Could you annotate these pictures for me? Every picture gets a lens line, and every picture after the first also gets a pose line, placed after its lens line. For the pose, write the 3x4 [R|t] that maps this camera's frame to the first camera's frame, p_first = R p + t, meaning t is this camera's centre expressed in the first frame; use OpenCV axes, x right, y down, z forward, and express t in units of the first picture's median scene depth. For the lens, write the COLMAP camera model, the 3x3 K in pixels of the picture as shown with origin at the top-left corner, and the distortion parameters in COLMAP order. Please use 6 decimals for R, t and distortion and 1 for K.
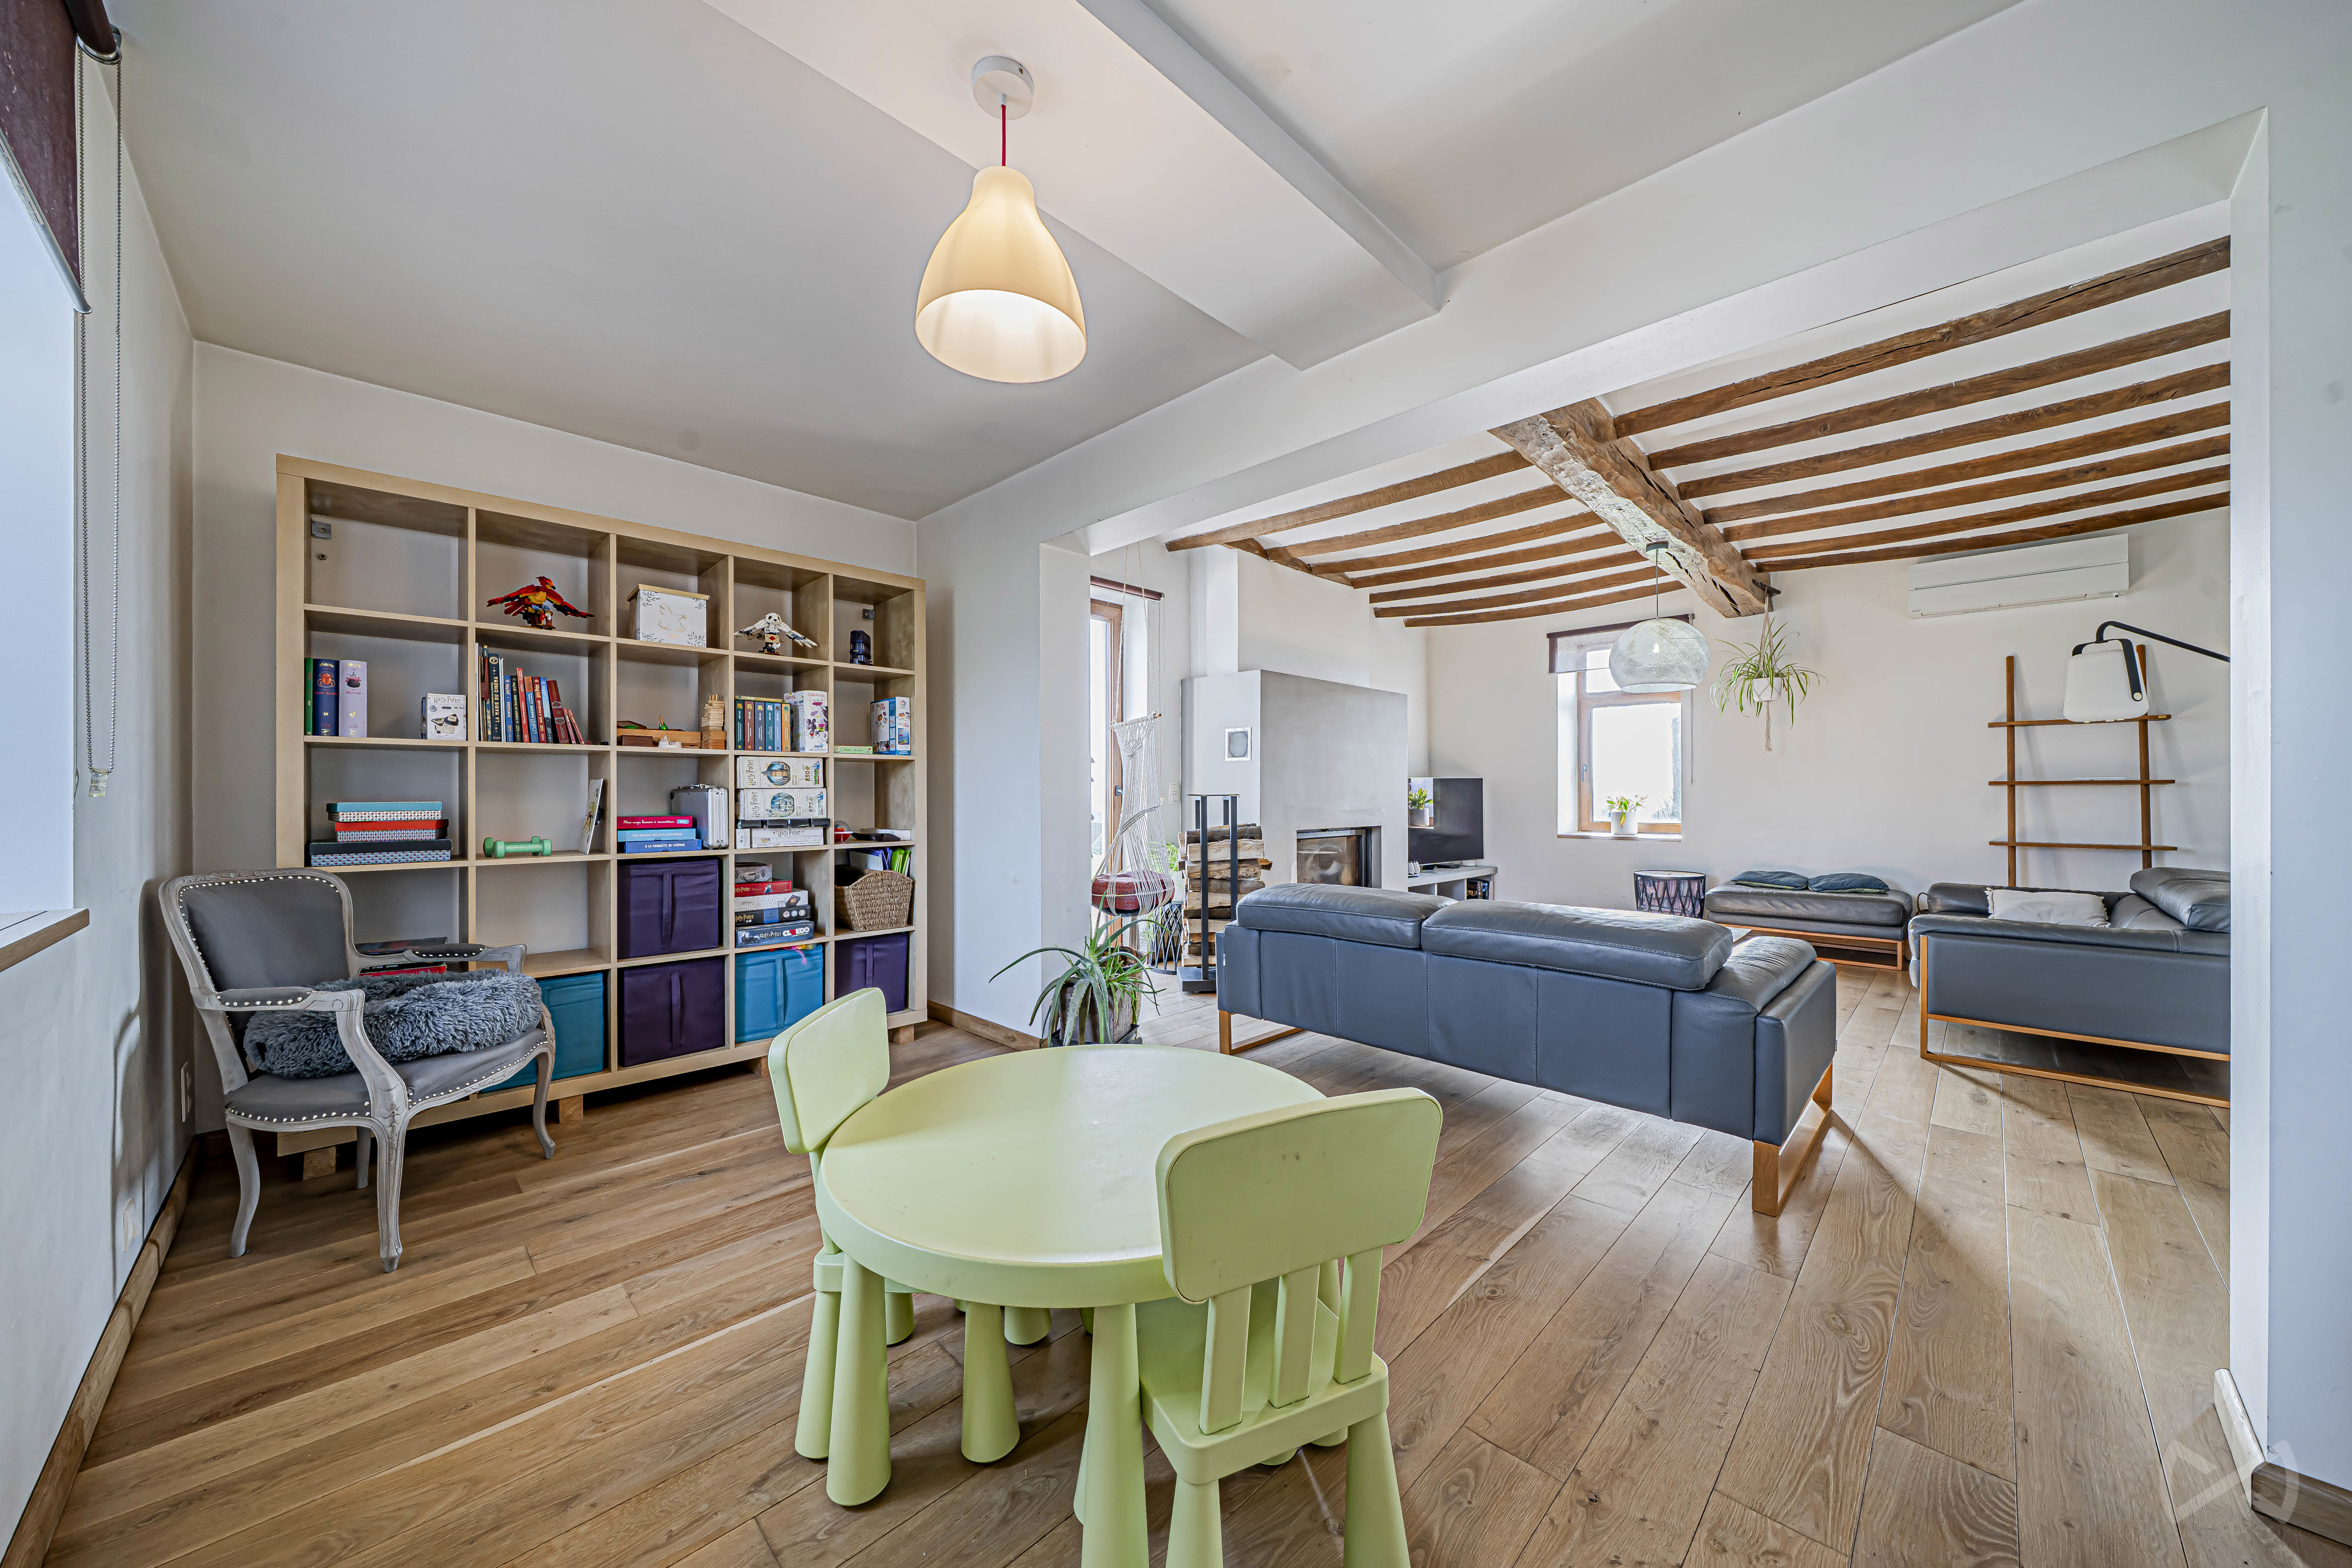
lens RADIAL K [[820.0, 0, 1167.1], [0, 820.0, 797.4], [0, 0, 1]] dist [0.000889, 0.000043]
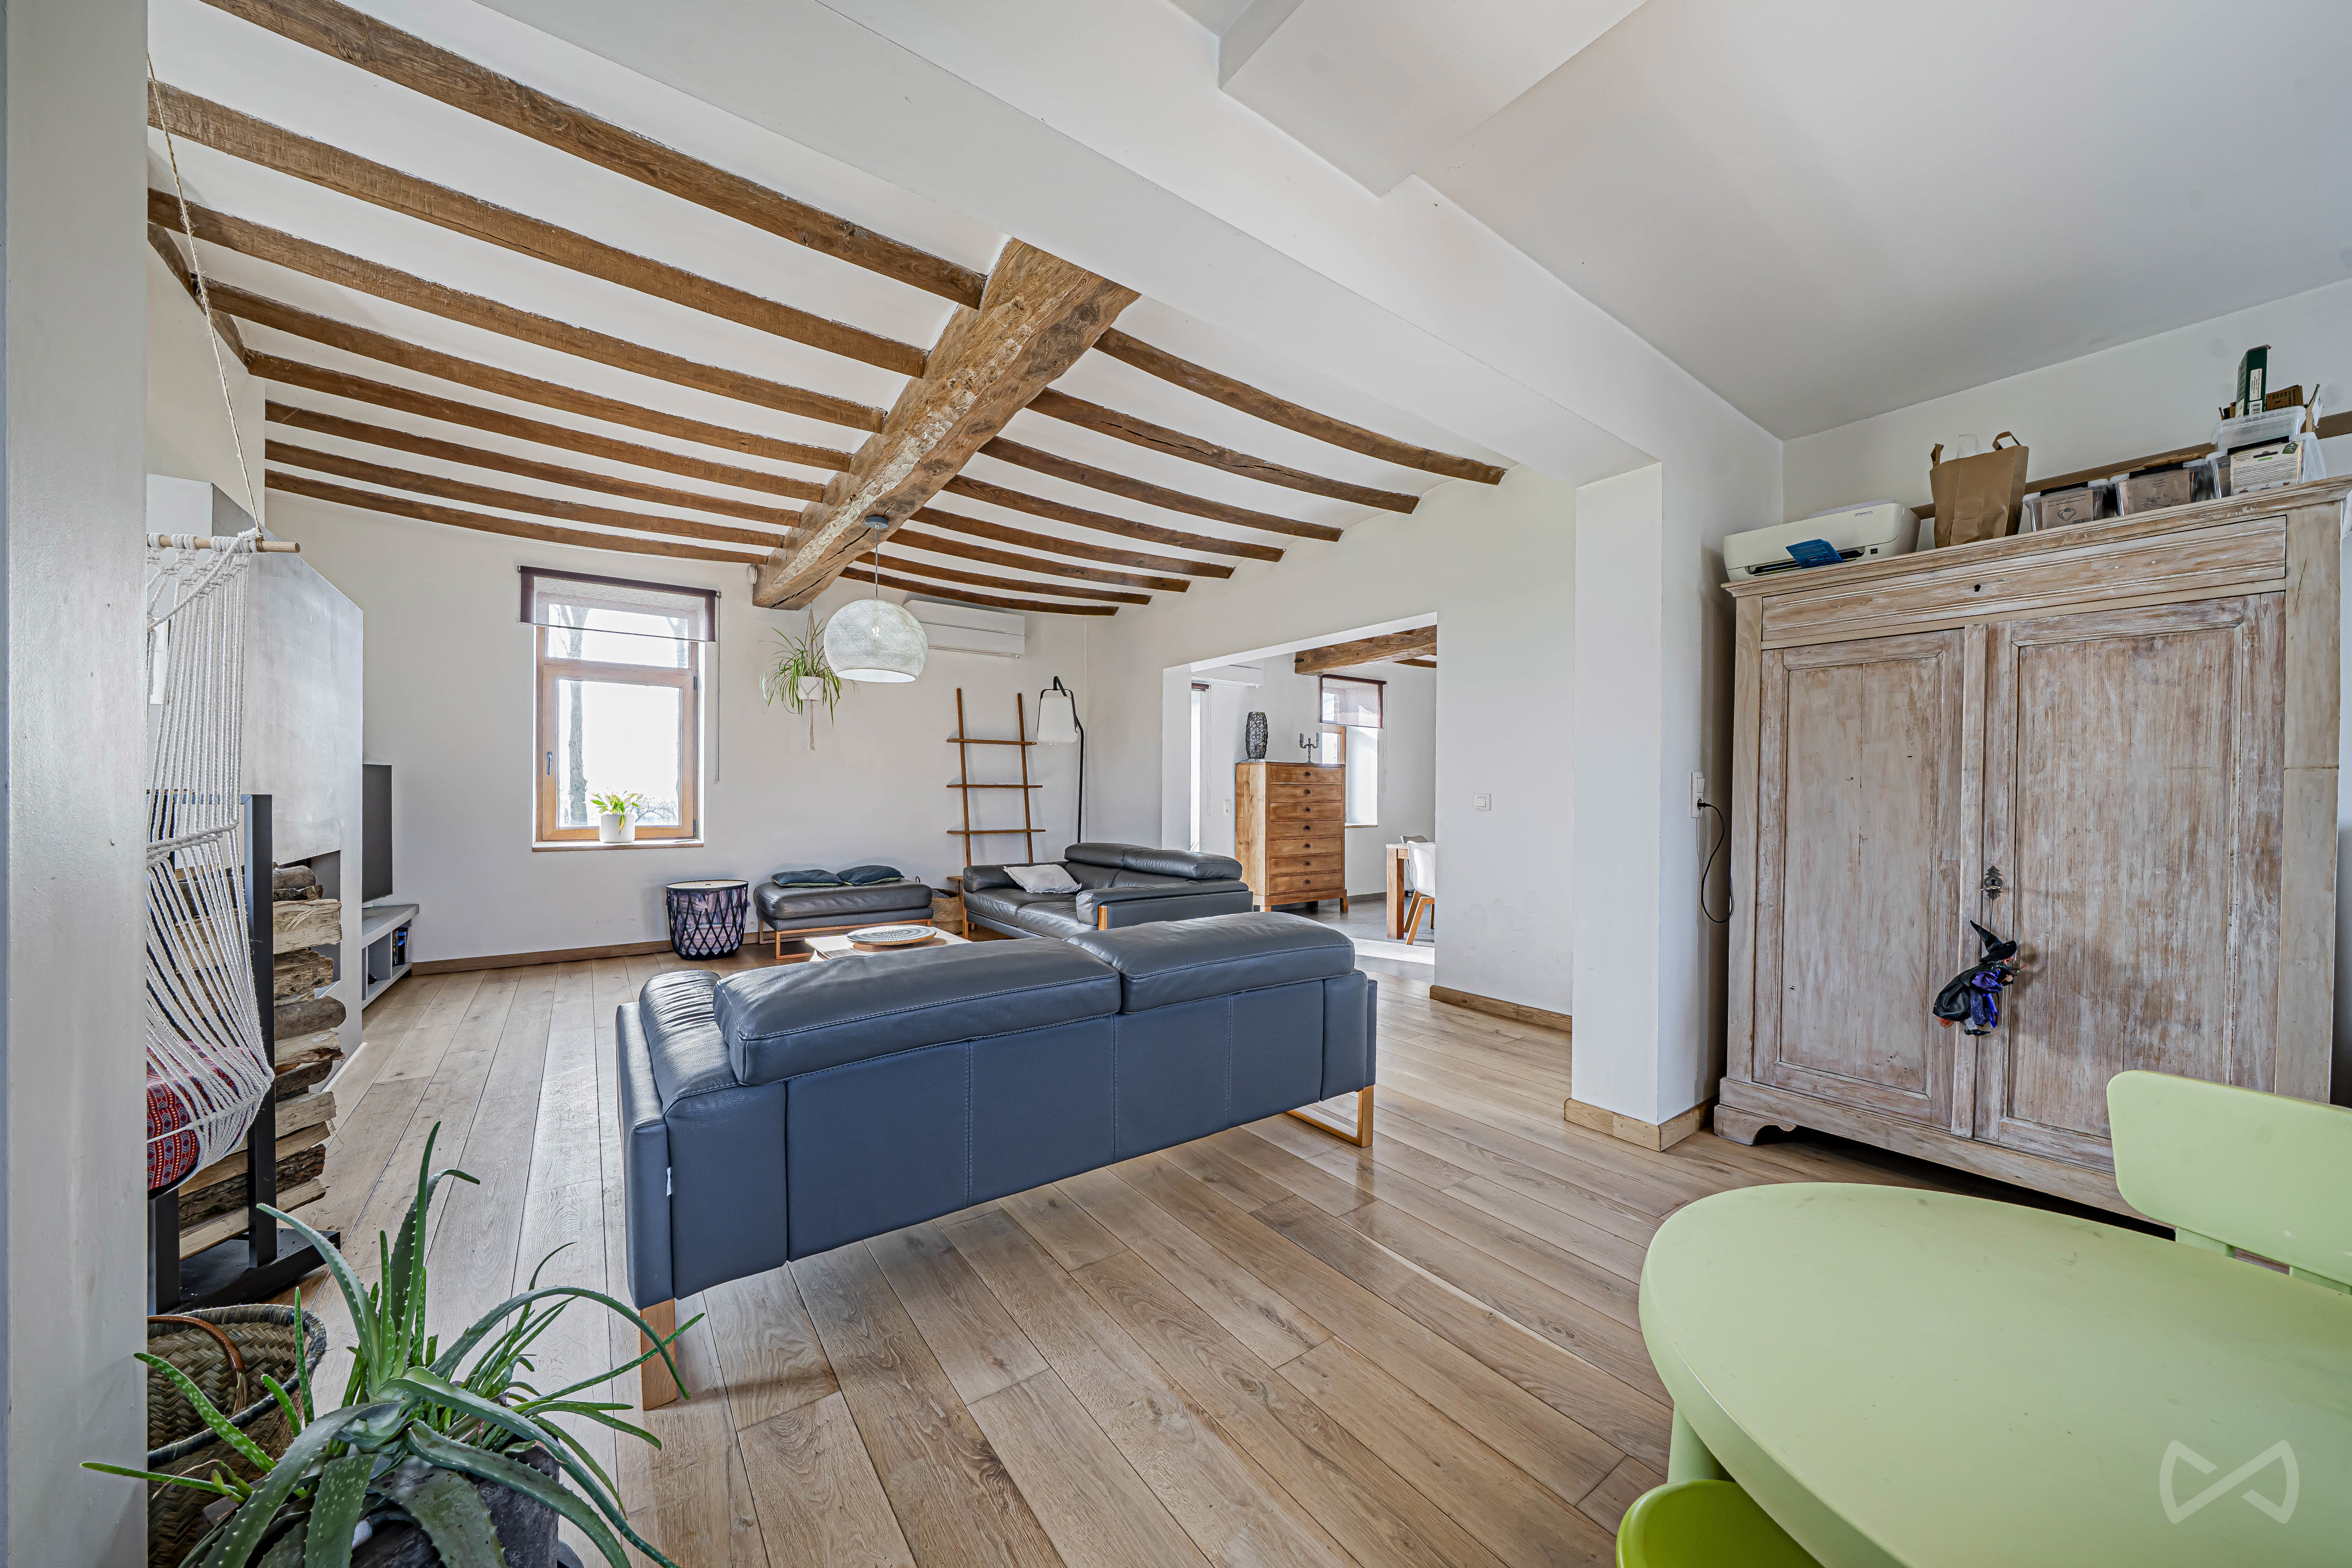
lens RADIAL K [[820.0, 0, 1167.1], [0, 820.0, 797.4], [0, 0, 1]] dist [0.000889, 0.000043]
pose [[0.155503, -0.001568, 0.987834, -0.201561], [-0.001148, 0.999998, 0.001768, -0.001246], [-0.987835, -0.001409, 0.155501, 0.442334]]
